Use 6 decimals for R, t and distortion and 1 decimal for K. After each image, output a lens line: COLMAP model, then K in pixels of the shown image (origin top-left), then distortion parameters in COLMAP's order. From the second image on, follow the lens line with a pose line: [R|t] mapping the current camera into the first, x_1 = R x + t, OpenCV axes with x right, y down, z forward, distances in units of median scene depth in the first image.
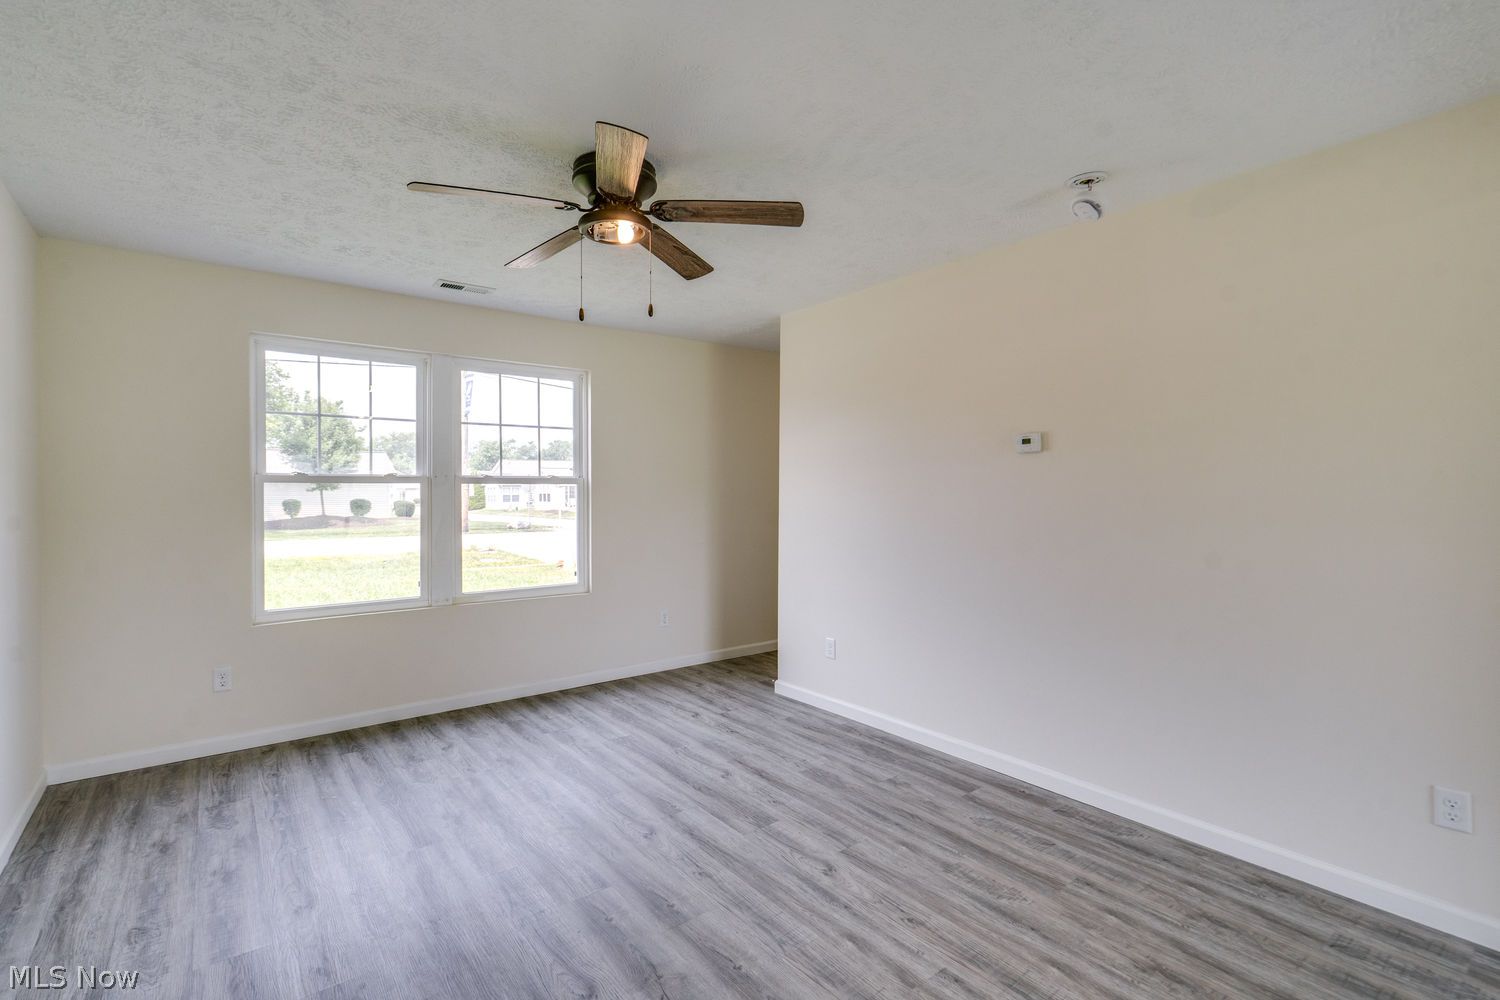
lens RADIAL K [[688.3, 0, 748.6], [0, 688.3, 500.9], [0, 0, 1]] dist [-0.011507, 0.004375]
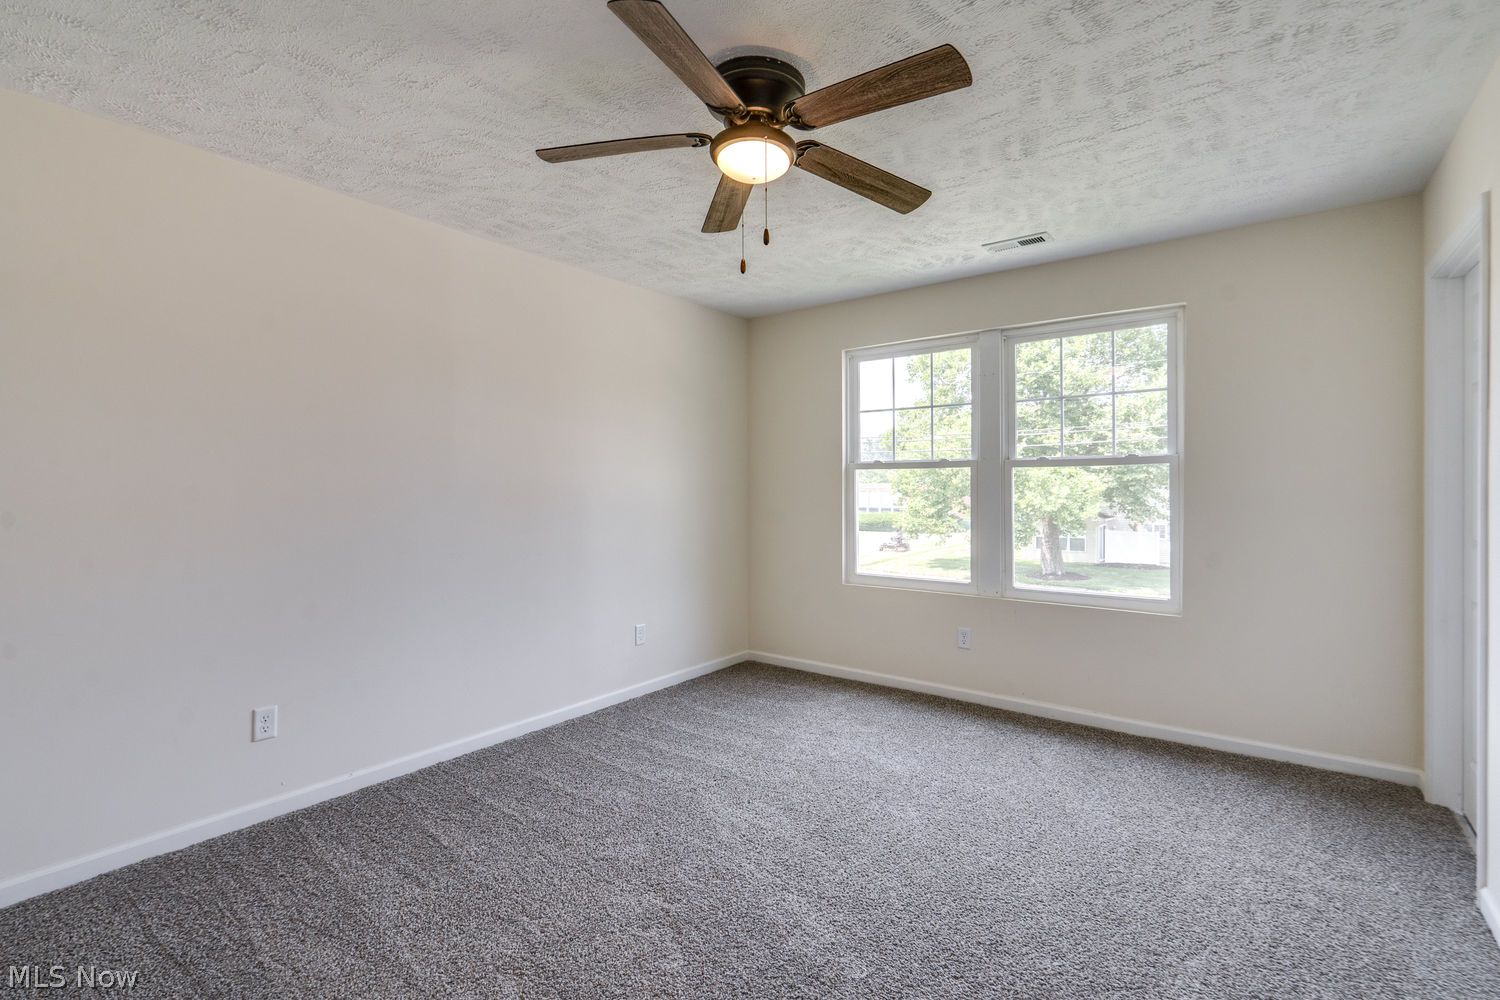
lens RADIAL K [[685.9, 0, 753.4], [0, 685.9, 486.3], [0, 0, 1]] dist [-0.009383, 0.001671]
pose [[0.263684, 0.008946, -0.964568, 0.431109], [-0.003924, 0.999959, 0.008202, -0.006069], [0.964601, 0.001622, 0.263708, 0.494462]]
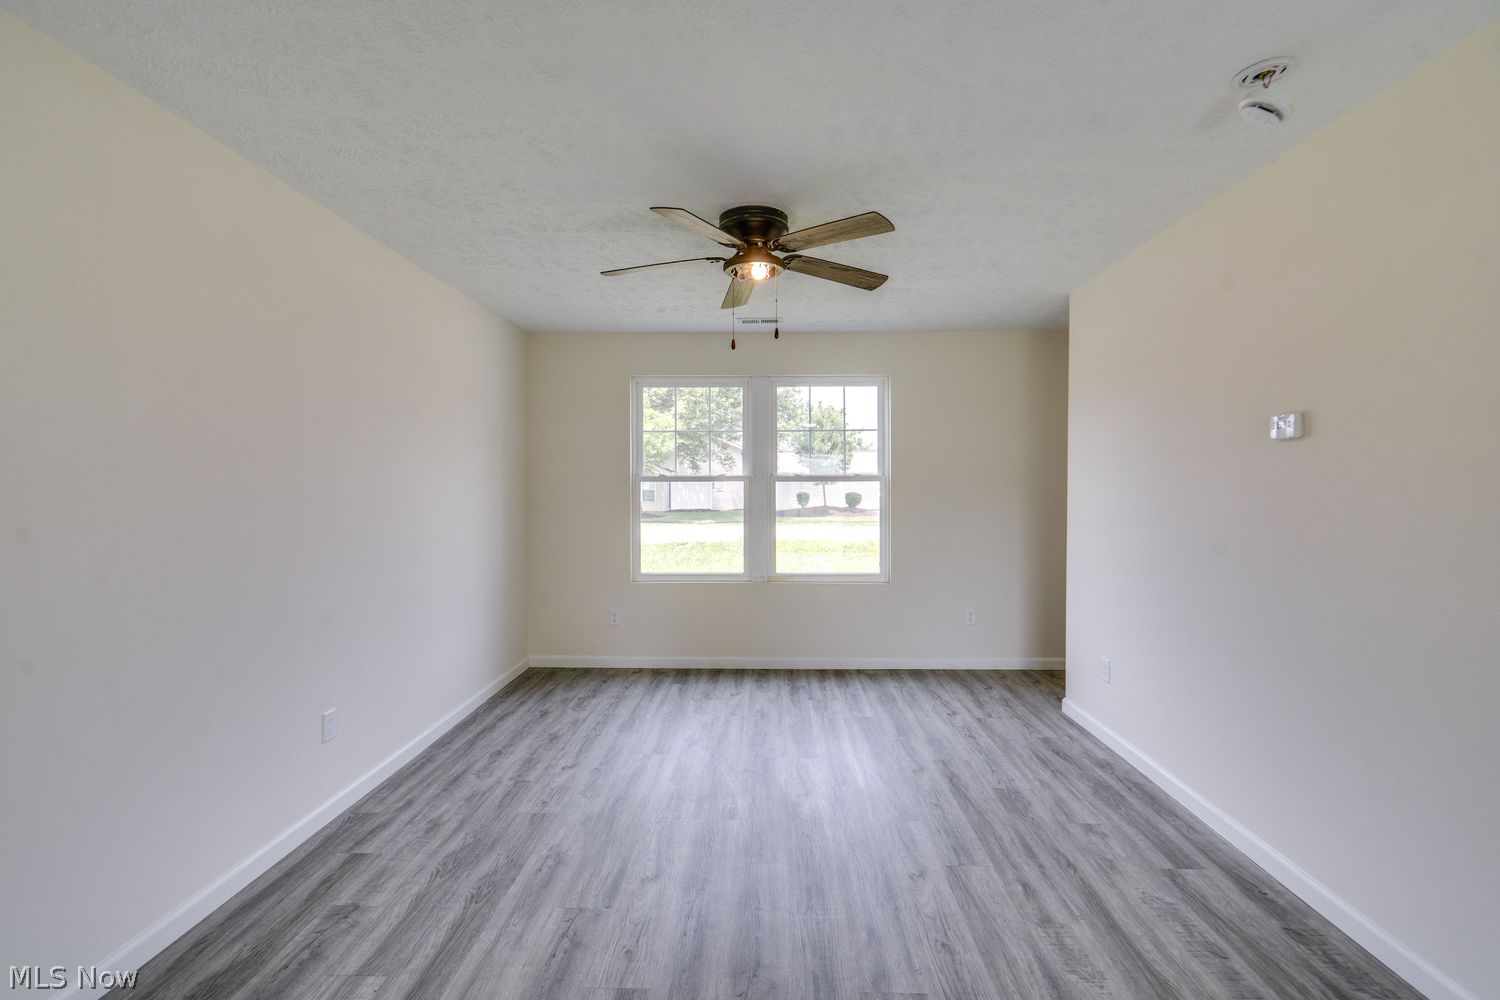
lens RADIAL K [[685.9, 0, 753.4], [0, 685.9, 486.3], [0, 0, 1]] dist [-0.009383, 0.001671]
pose [[0.770317, 0.000664, -0.637661, 0.367366], [-0.008558, 0.999920, -0.009296, -0.006062], [0.637604, 0.012618, 0.770261, 0.057330]]
